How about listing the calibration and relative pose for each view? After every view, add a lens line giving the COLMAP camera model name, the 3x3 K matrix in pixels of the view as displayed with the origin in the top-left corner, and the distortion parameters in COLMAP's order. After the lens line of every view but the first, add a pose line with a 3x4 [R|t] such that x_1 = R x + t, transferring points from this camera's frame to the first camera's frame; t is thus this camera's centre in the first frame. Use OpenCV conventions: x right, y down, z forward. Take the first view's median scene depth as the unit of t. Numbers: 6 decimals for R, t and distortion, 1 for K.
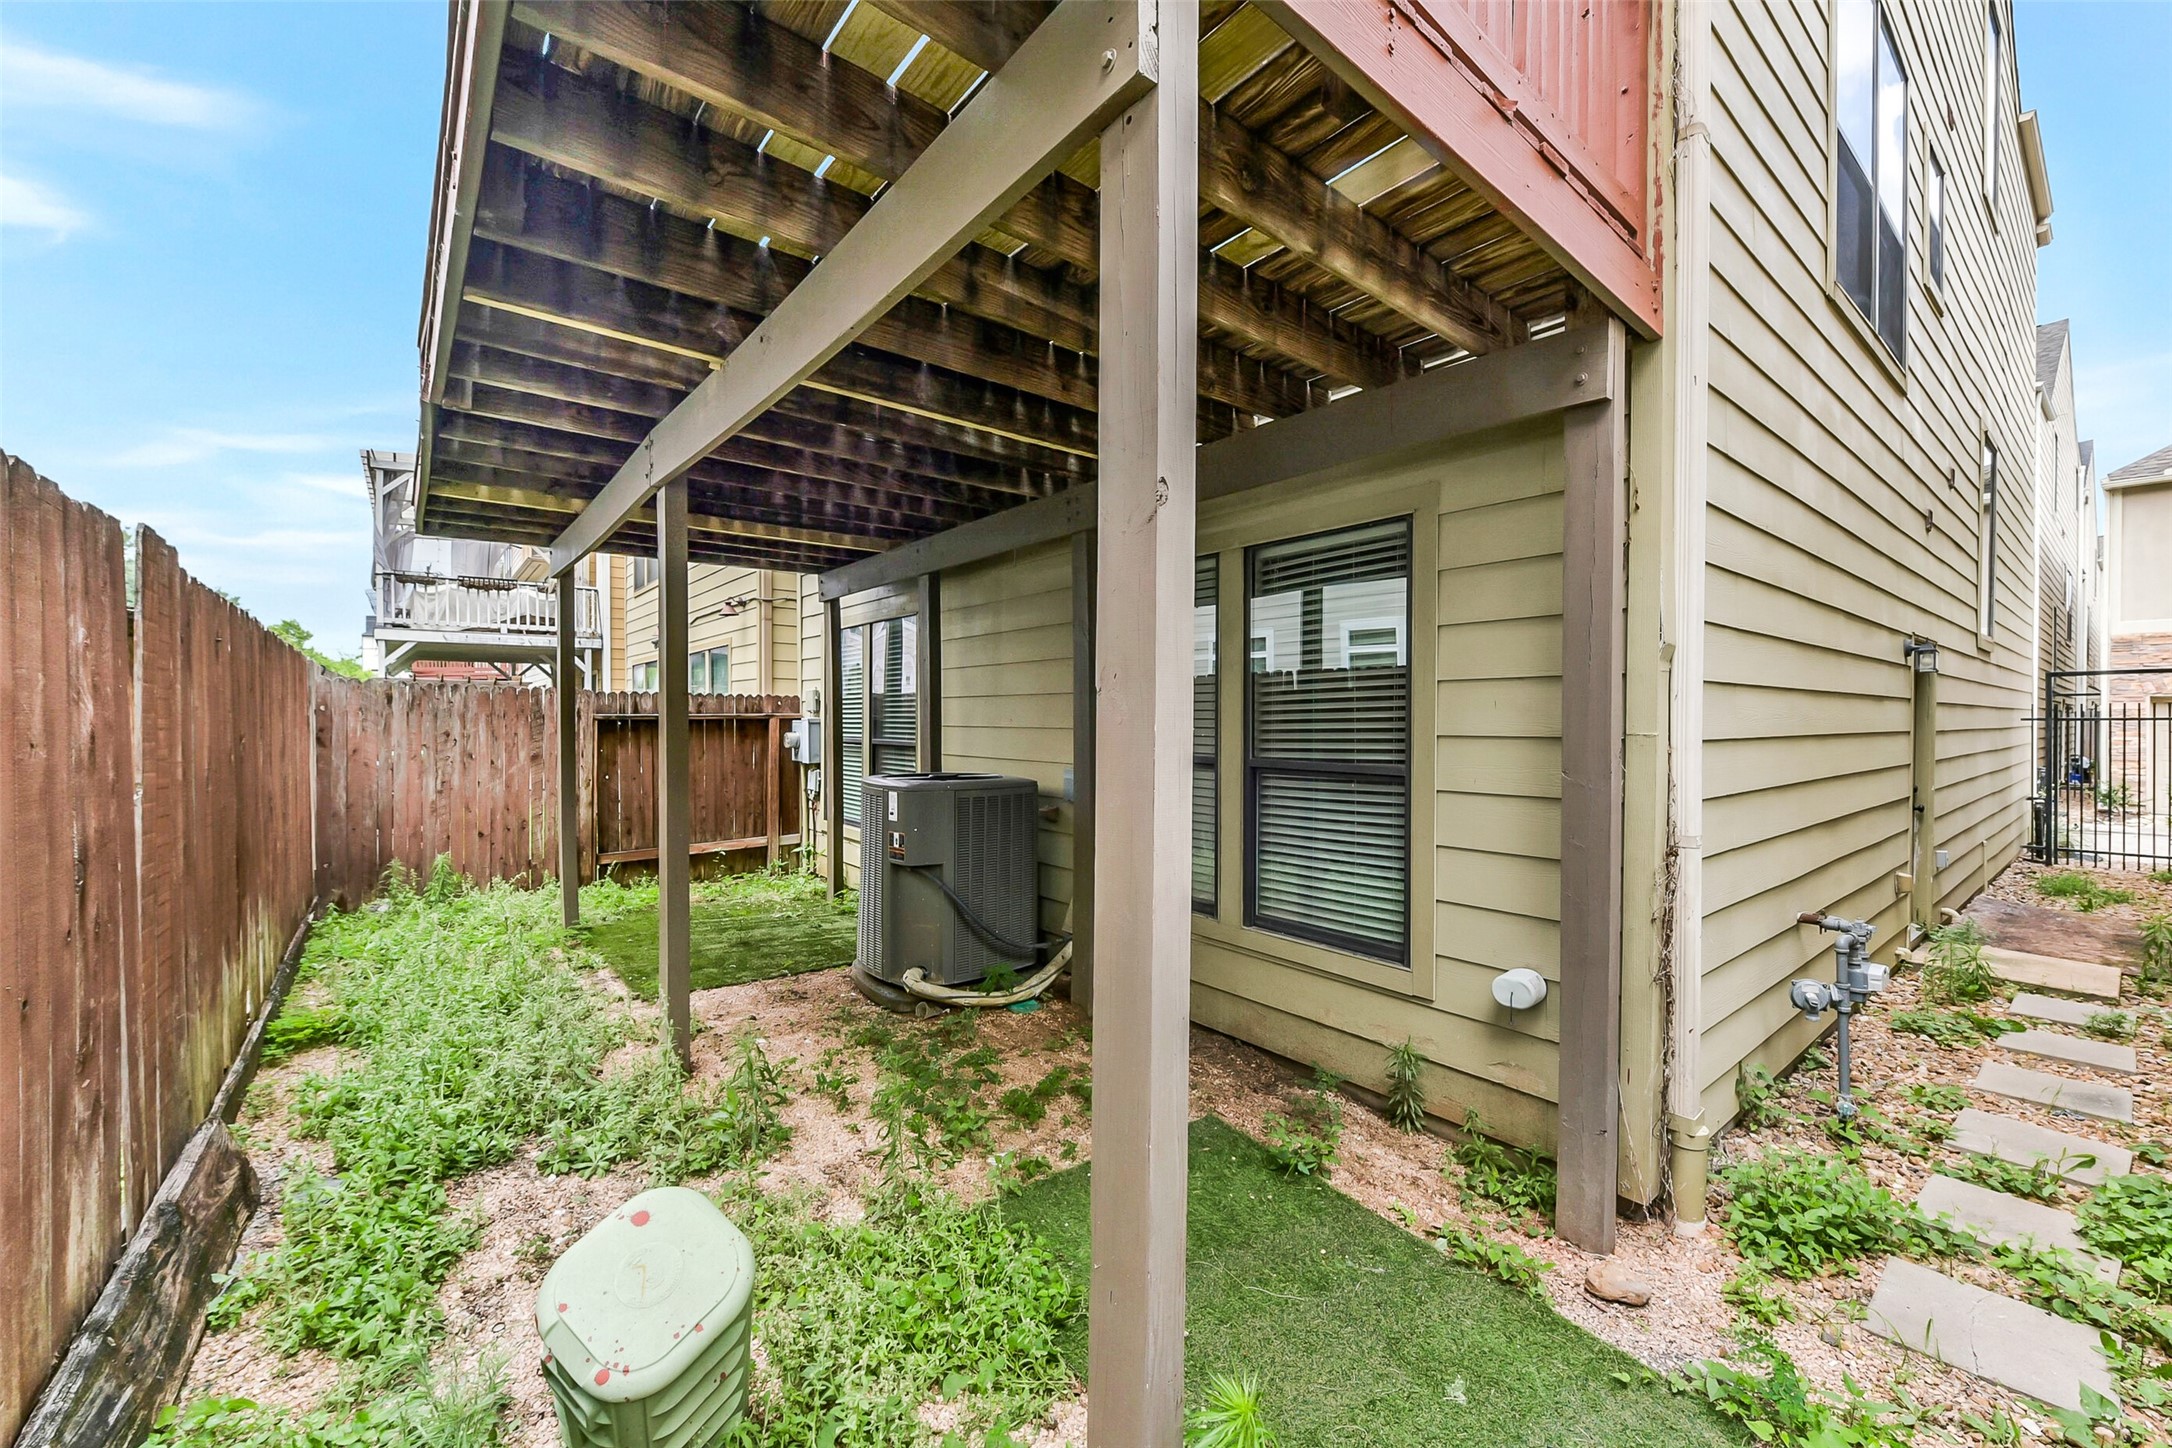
lens RADIAL K [[889.3, 0, 1086.0], [0, 889.3, 724.0], [0, 0, 1]] dist [-0.011401, 0.000238]
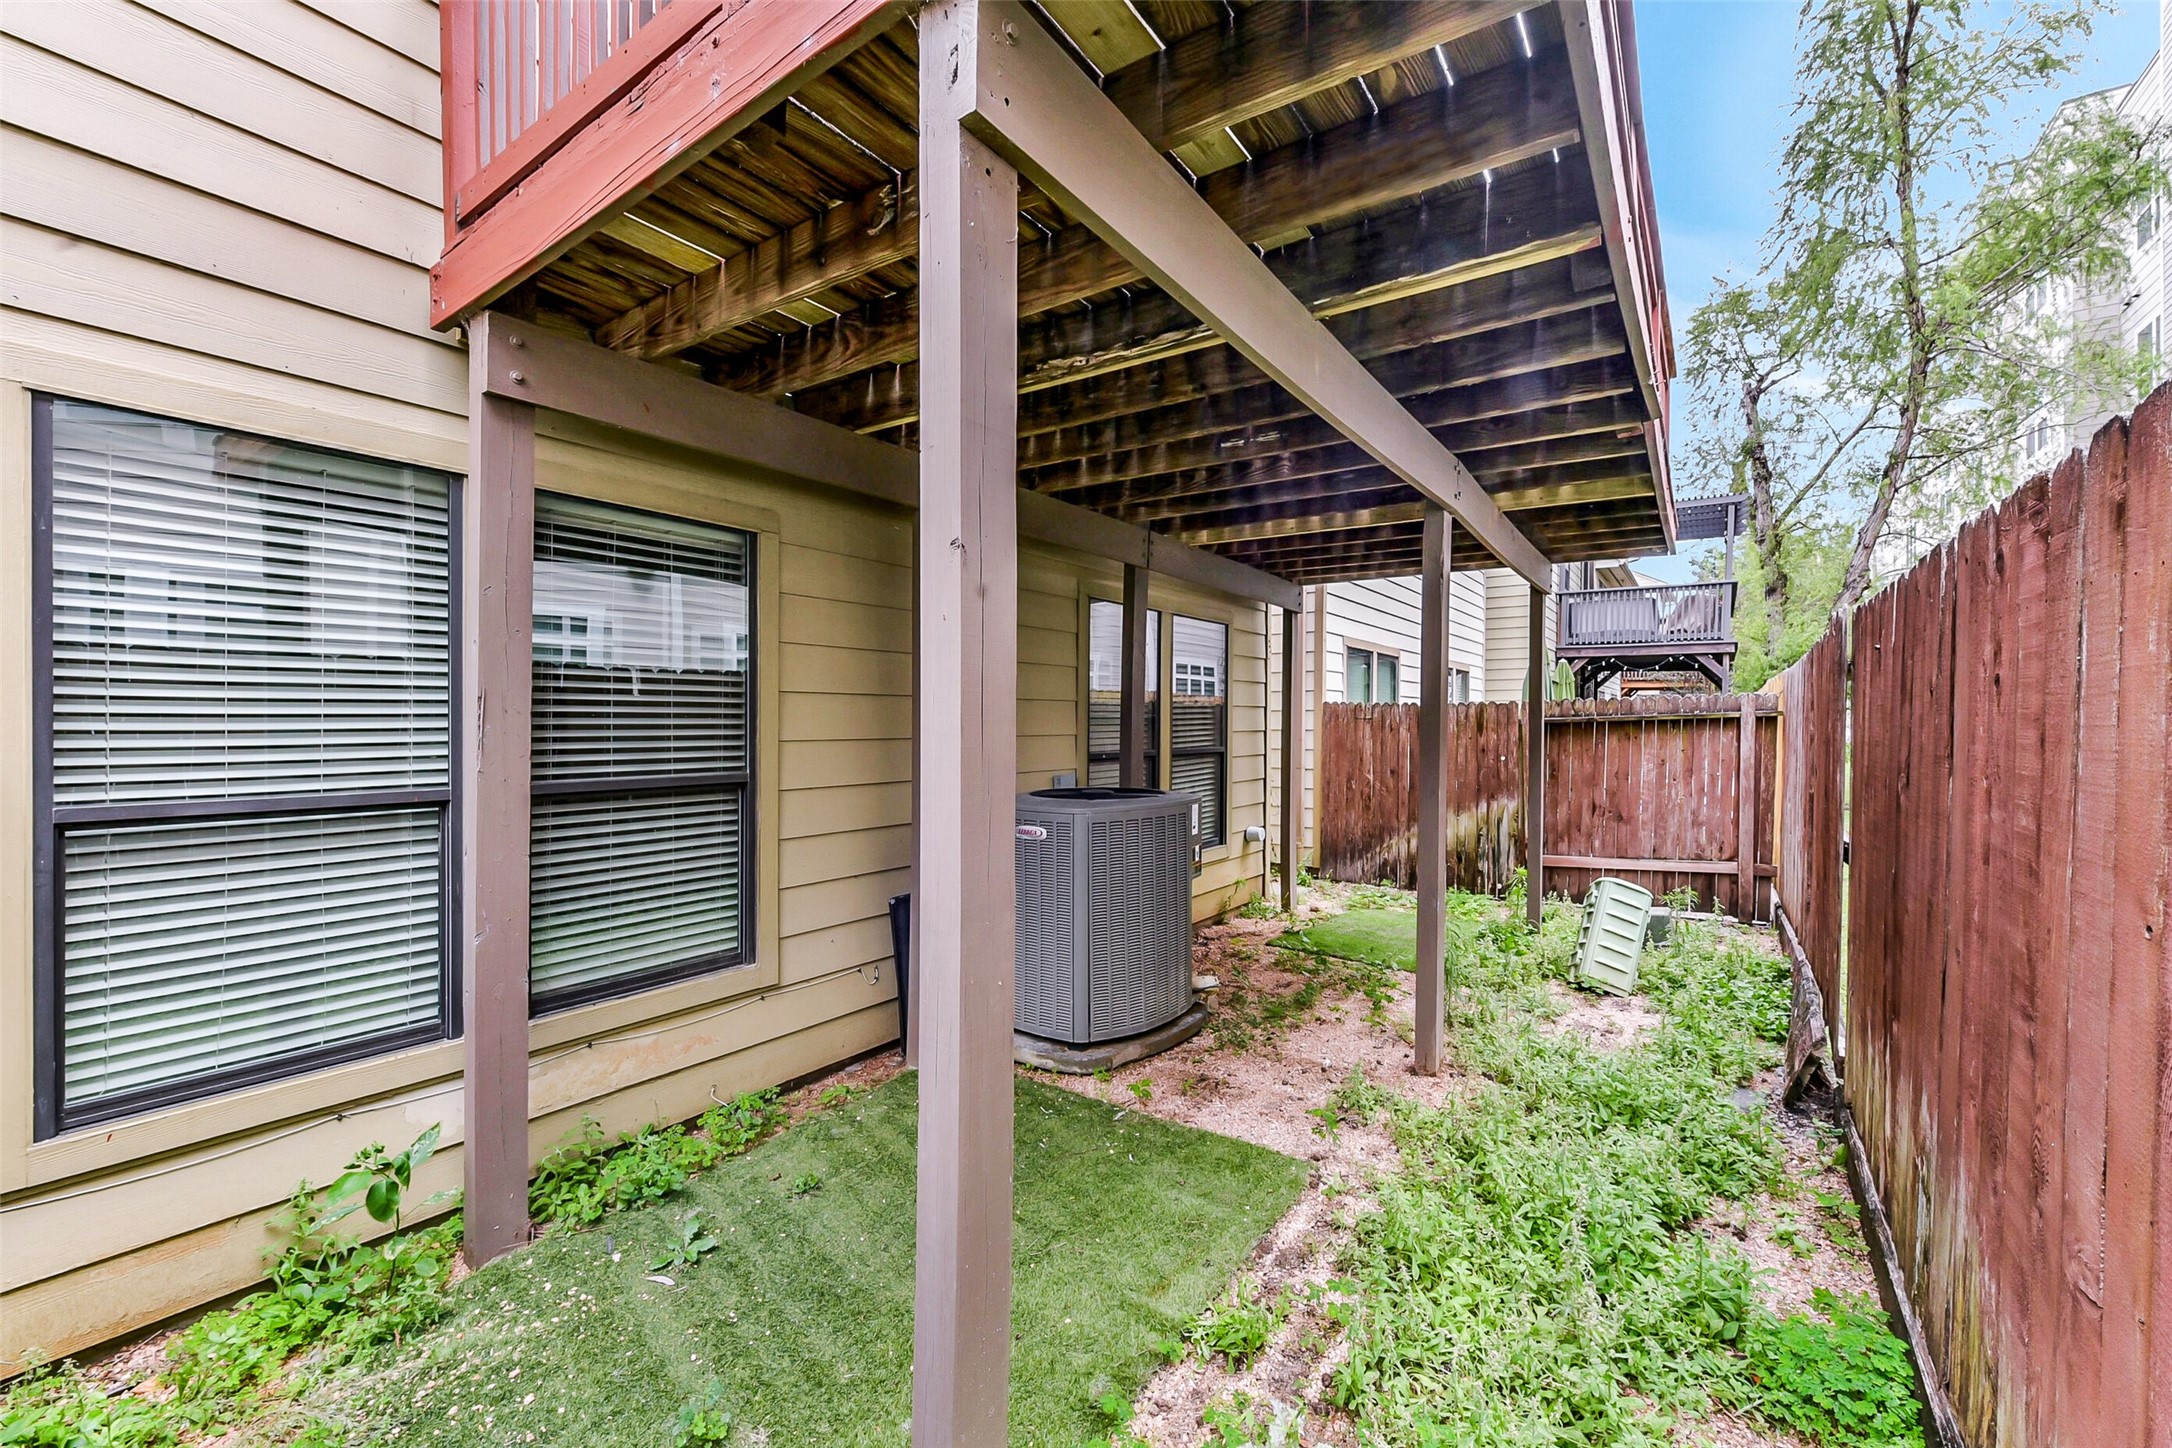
lens RADIAL K [[863.0, 0, 1096.4], [0, 863.0, 703.8], [0, 0, 1]] dist [-0.010415, -0.000227]
pose [[-0.299609, 0.007465, 0.954033, -0.745455], [0.007284, 0.999958, -0.005537, -0.024559], [-0.954034, 0.005291, -0.299651, 0.941890]]
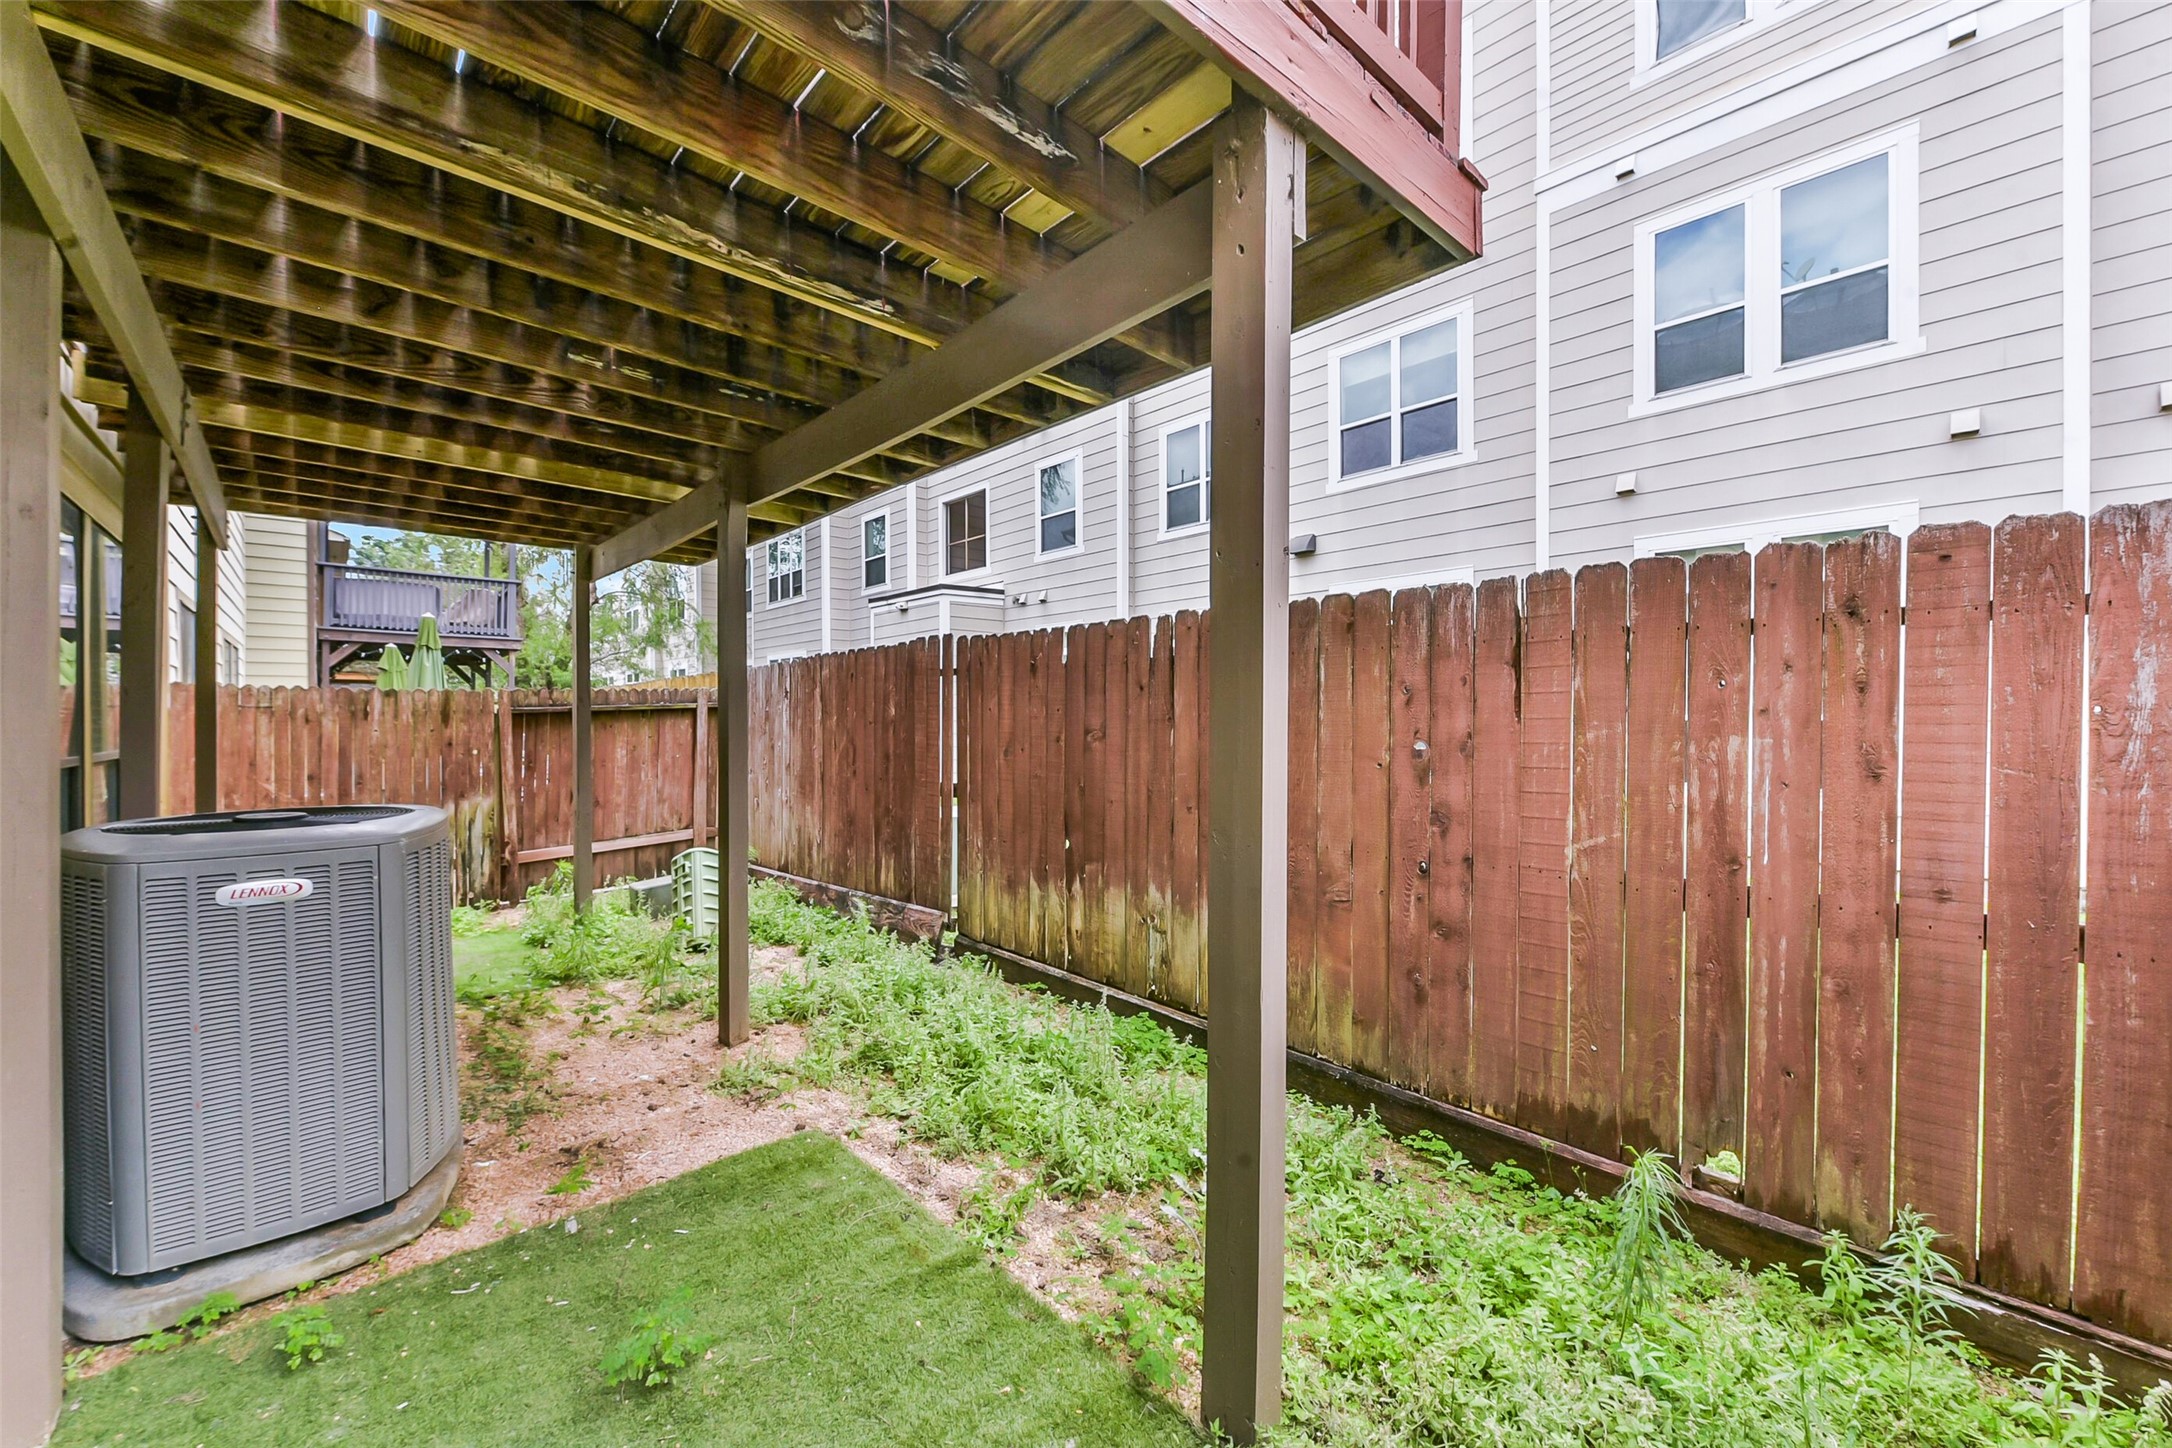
lens RADIAL K [[863.0, 0, 1096.4], [0, 863.0, 703.8], [0, 0, 1]] dist [-0.010415, -0.000227]
pose [[-0.993929, -0.009671, -0.109598, -0.446547], [-0.009226, 0.999947, -0.004562, -0.014280], [0.109637, -0.003523, -0.993965, 1.179583]]
